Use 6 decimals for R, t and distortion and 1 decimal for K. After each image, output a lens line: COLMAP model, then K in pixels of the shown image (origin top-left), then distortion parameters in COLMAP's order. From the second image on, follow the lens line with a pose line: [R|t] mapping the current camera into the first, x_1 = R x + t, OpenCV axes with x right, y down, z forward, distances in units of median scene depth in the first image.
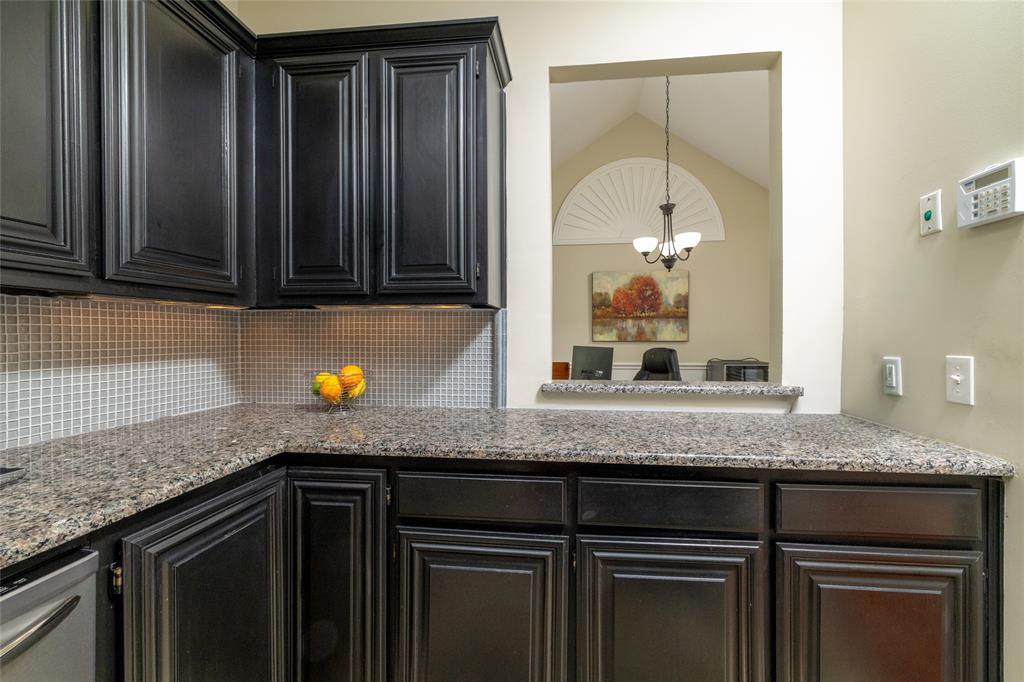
lens RADIAL K [[456.5, 0, 530.8], [0, 456.5, 331.1], [0, 0, 1]] dist [-0.002037, -0.000037]
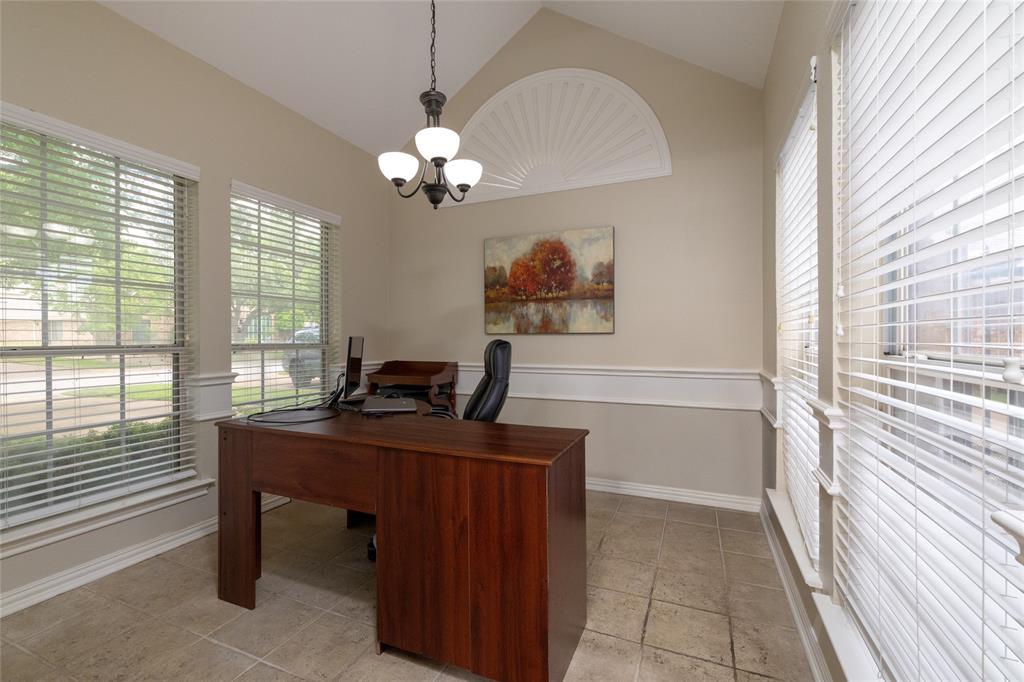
lens RADIAL K [[446.3, 0, 517.7], [0, 446.3, 340.7], [0, 0, 1]] dist [0.000284, 0.001198]
pose [[0.960497, -0.000883, -0.278289, 0.557552], [0.005905, 0.999834, 0.017209, 0.030120], [0.278227, -0.018173, 0.960343, 0.476671]]
